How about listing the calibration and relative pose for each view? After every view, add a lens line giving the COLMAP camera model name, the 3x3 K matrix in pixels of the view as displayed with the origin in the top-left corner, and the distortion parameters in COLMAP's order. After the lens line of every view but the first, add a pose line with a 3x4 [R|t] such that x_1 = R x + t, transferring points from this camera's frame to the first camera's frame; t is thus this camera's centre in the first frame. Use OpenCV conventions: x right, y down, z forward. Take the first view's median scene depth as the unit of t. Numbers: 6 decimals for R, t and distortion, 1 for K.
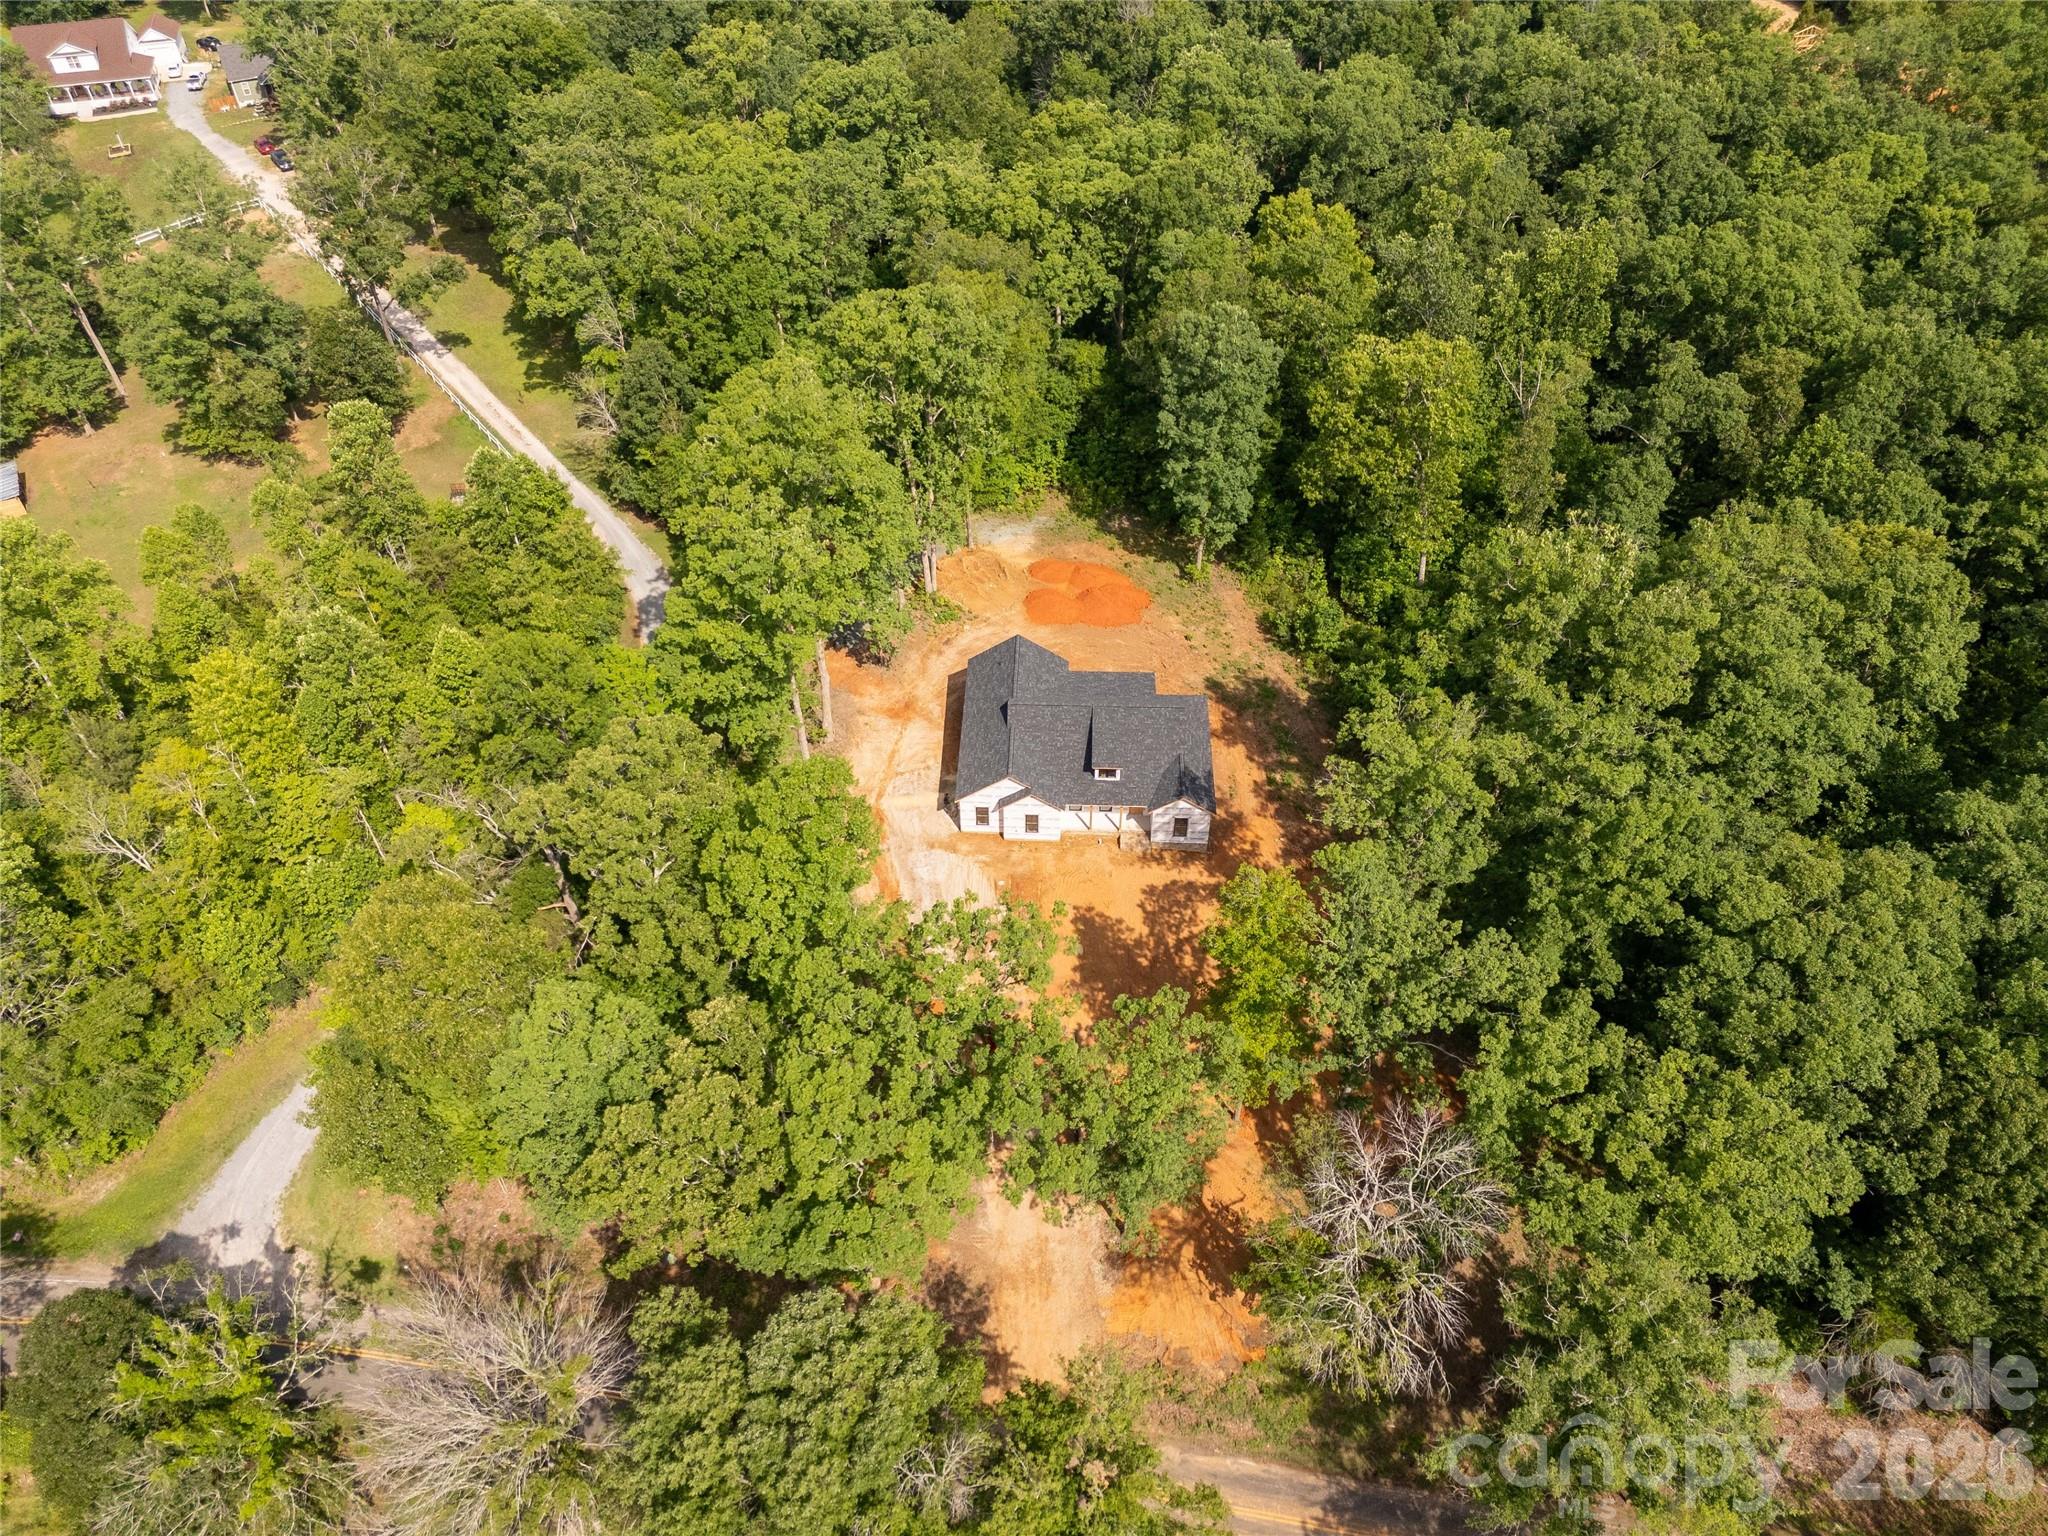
lens RADIAL K [[1475.0, 0, 1022.1], [0, 1475.0, 784.3], [0, 0, 1]] dist [0.083882, -0.068550]
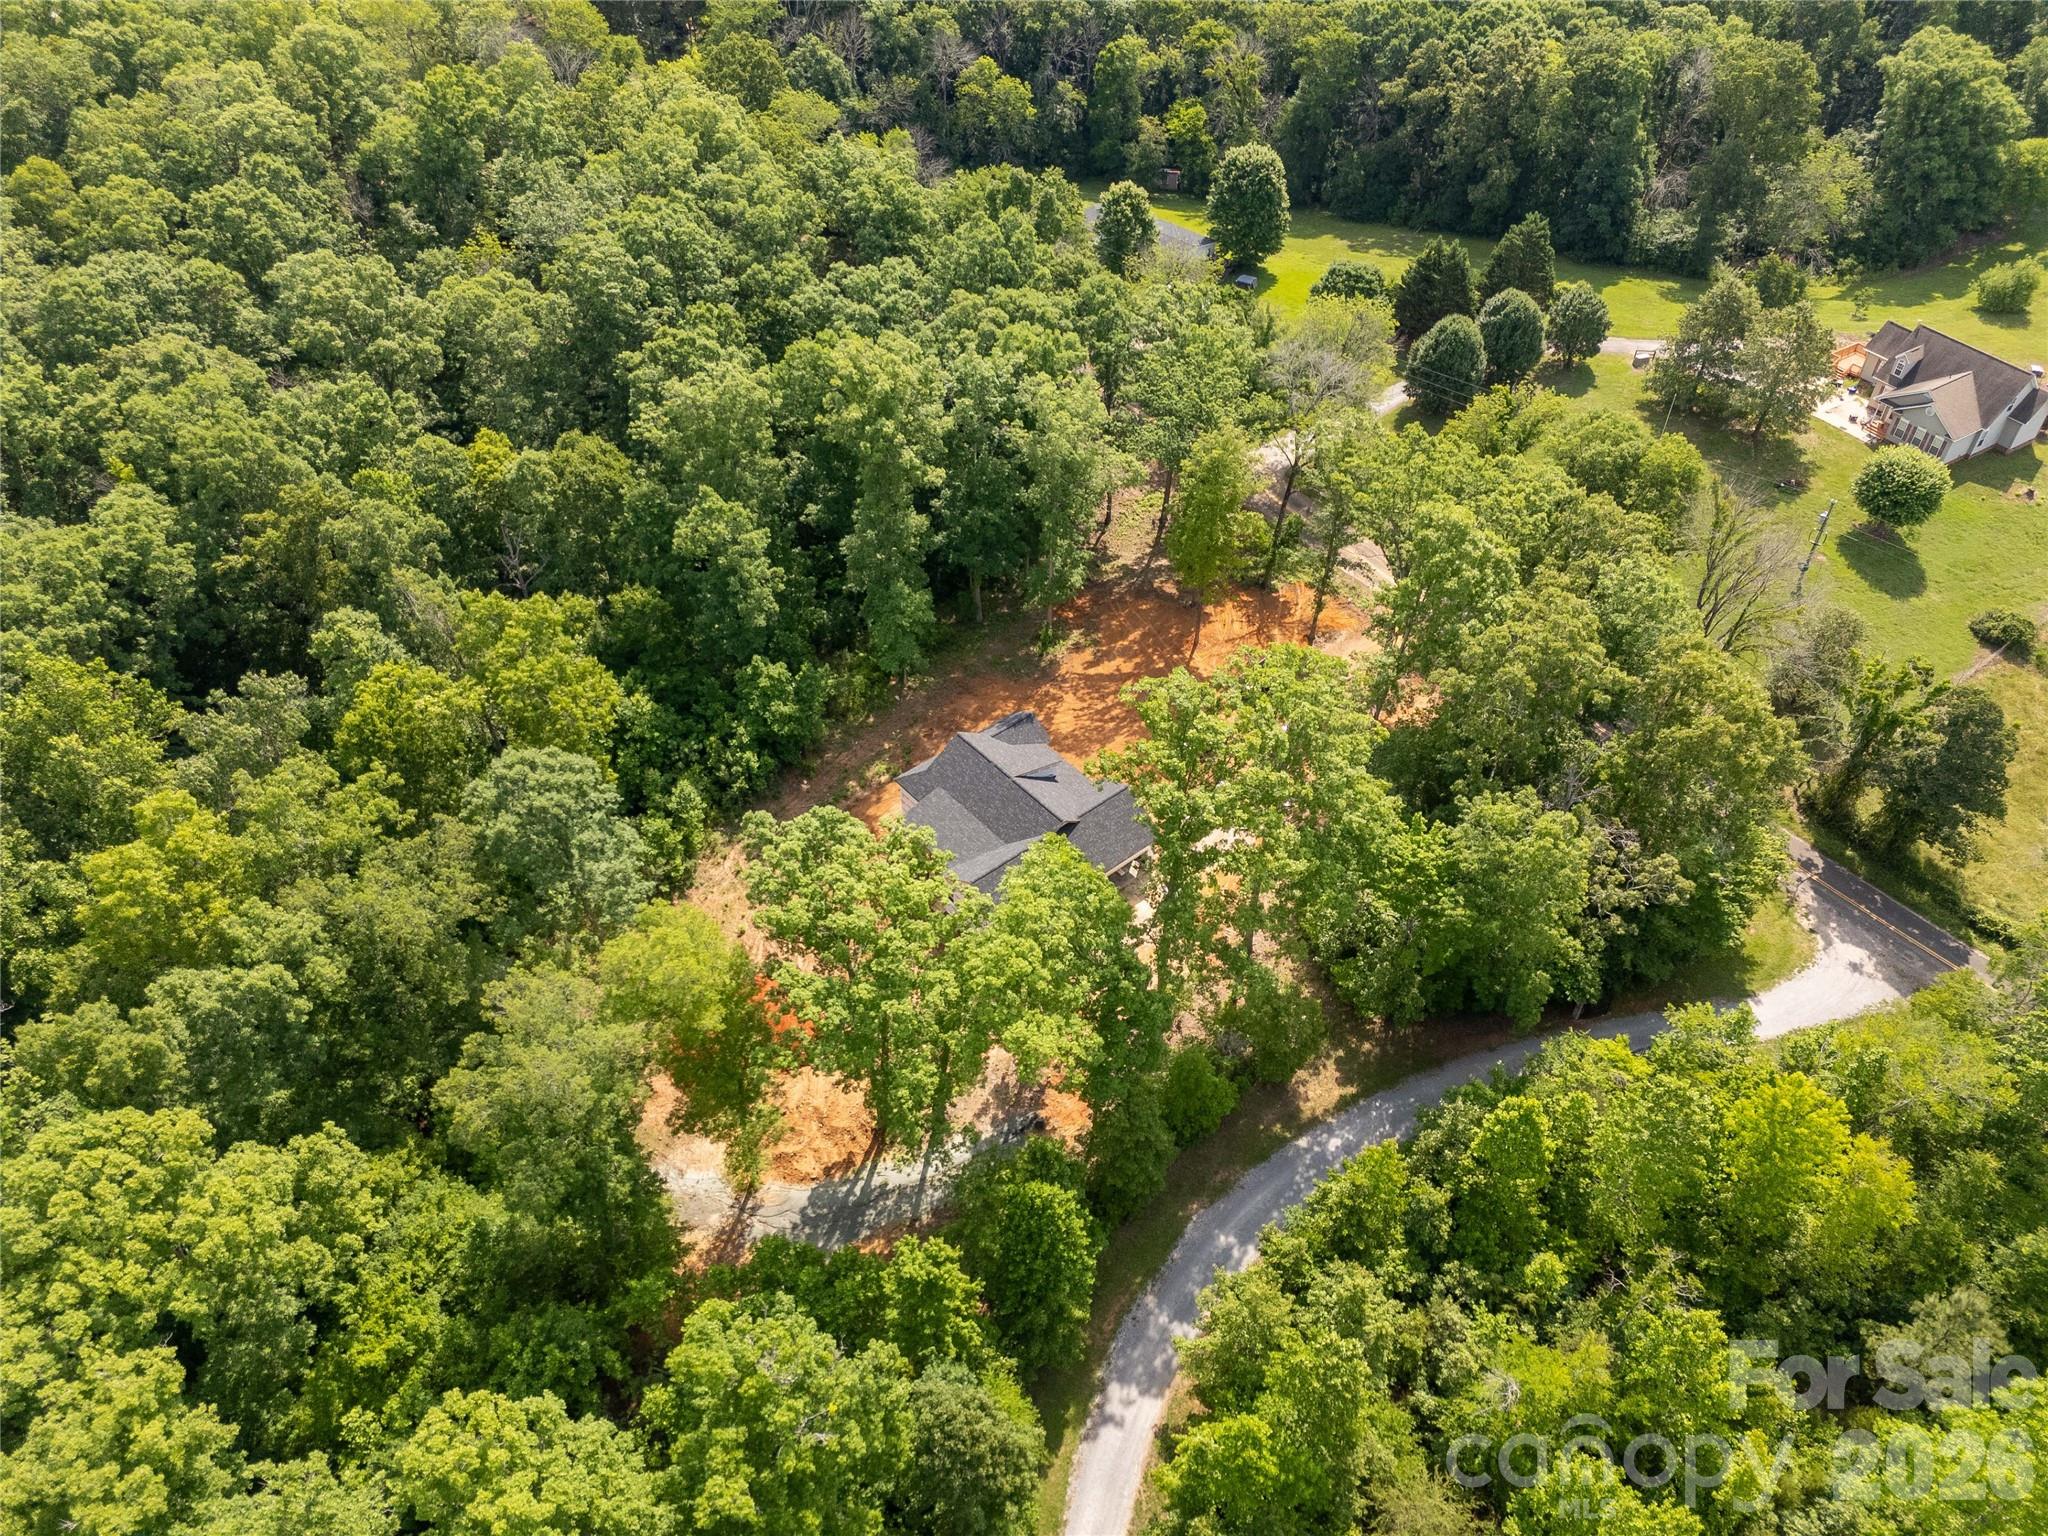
lens RADIAL K [[1487.9, 0, 1024.0], [0, 1487.9, 768.0], [0, 0, 1]] dist [0.094589, -0.094676]
pose [[-0.670954, -0.510939, 0.537366, -0.475568], [0.528081, 0.179476, 0.830011, -0.844390], [-0.520529, 0.840672, 0.149397, 0.739533]]
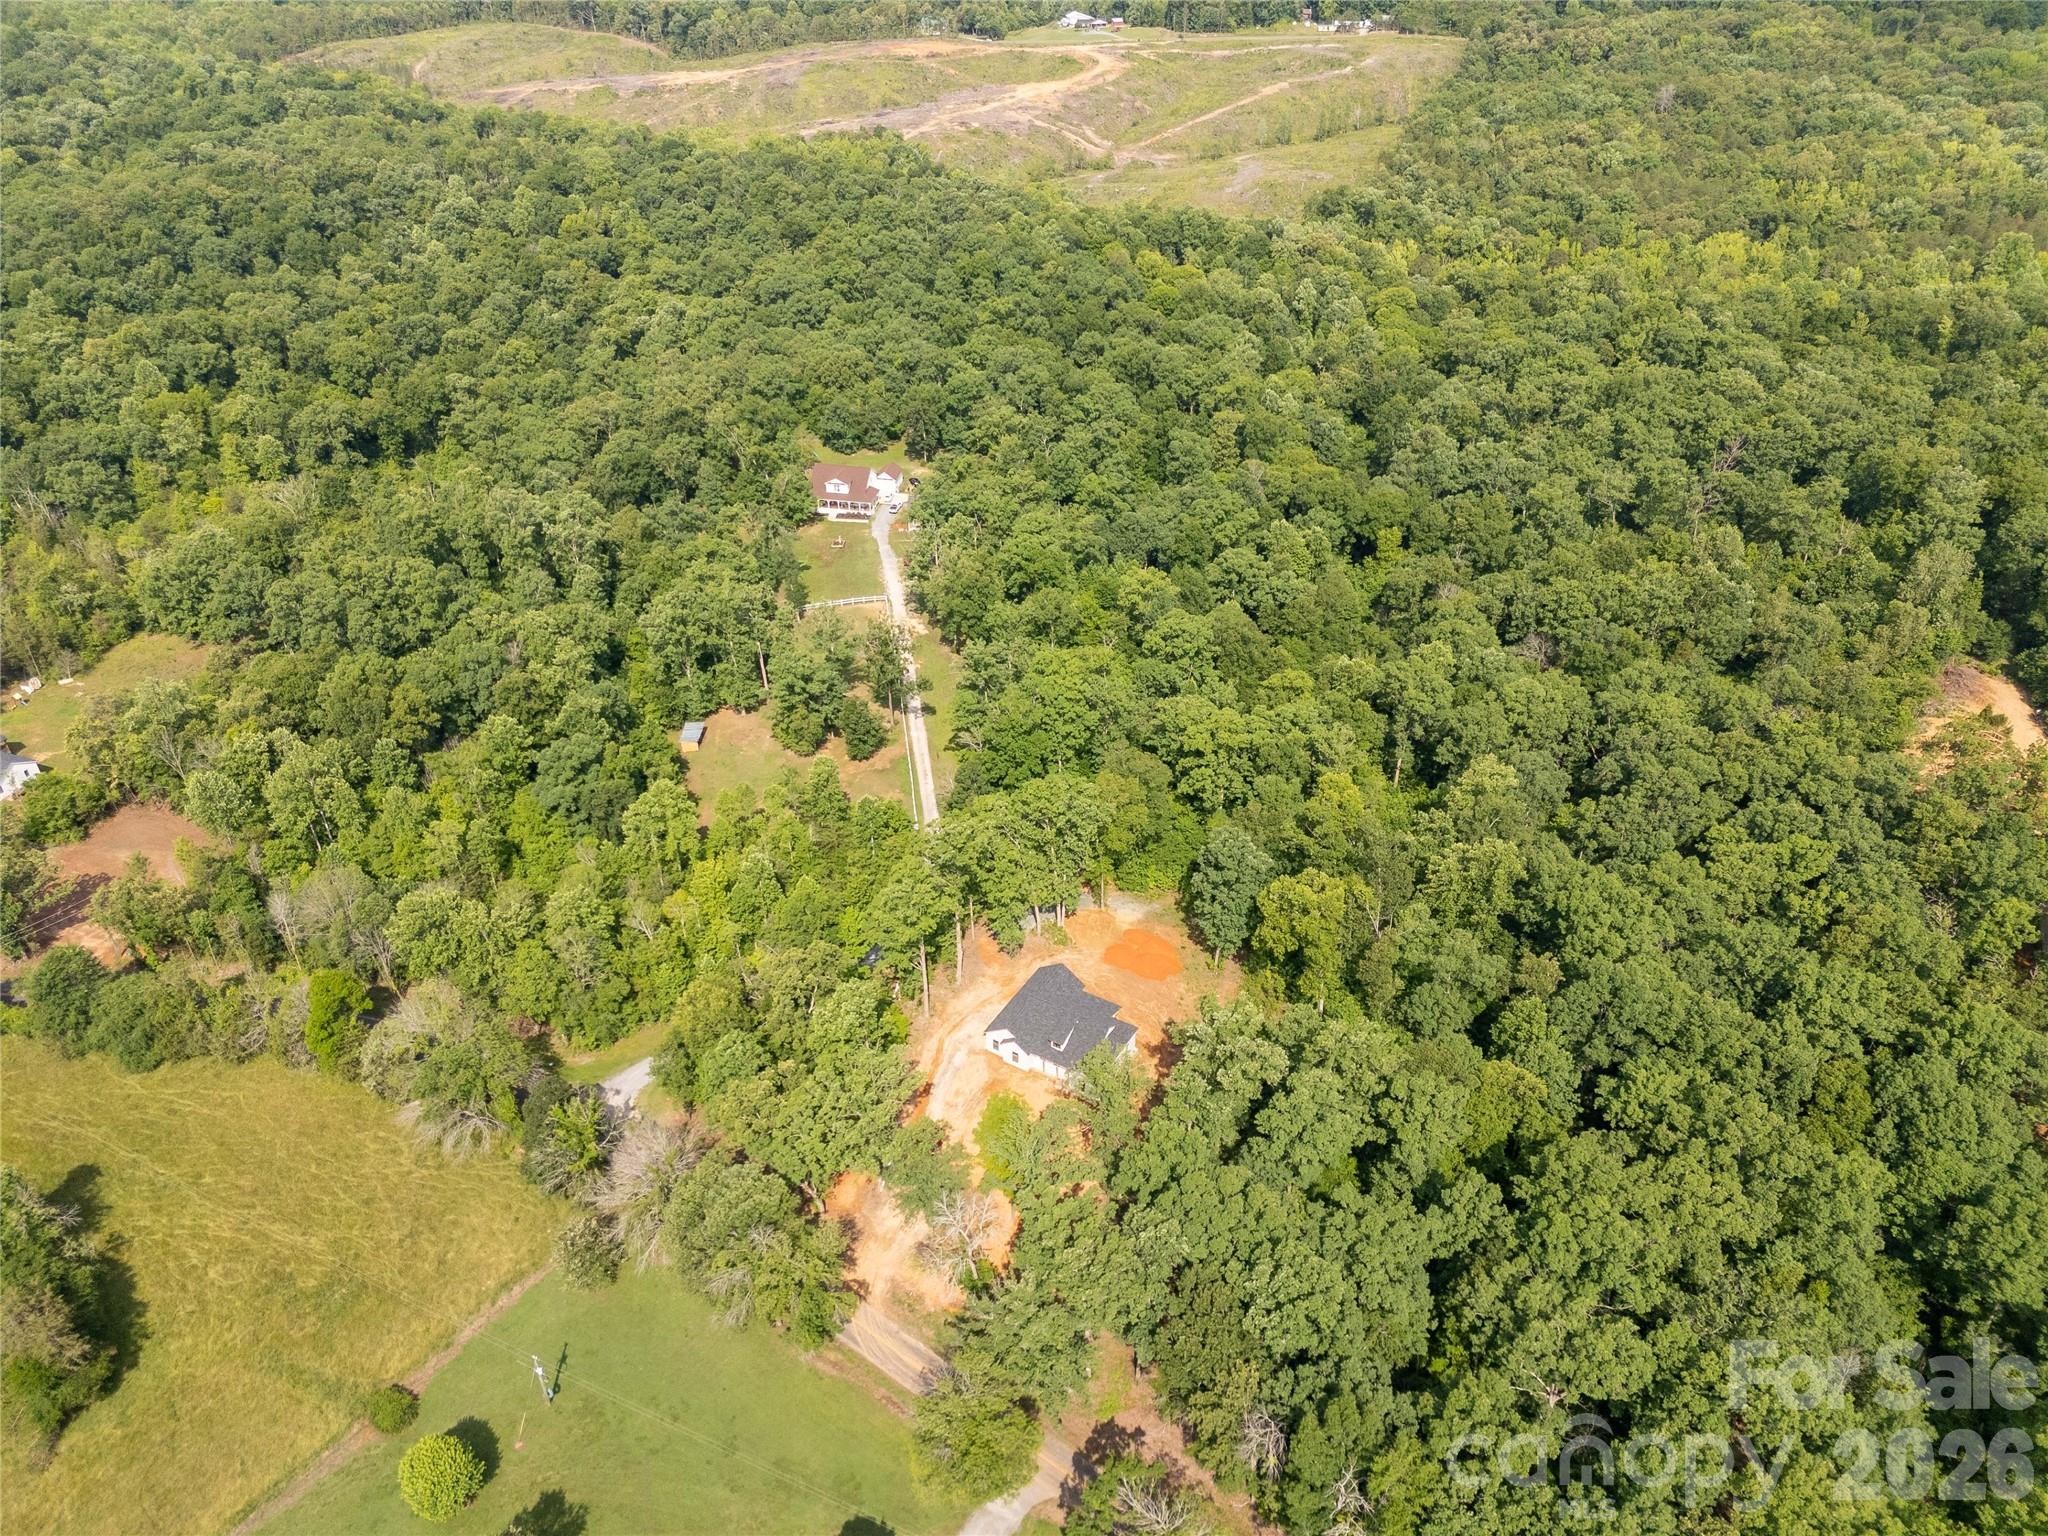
lens RADIAL K [[1487.9, 0, 1024.0], [0, 1487.9, 768.0], [0, 0, 1]] dist [0.094589, -0.094676]
pose [[0.877093, 0.271121, -0.396486, 0.615502], [-0.338070, 0.934832, -0.108620, -0.106095], [0.341199, 0.229310, 0.911592, -0.784567]]
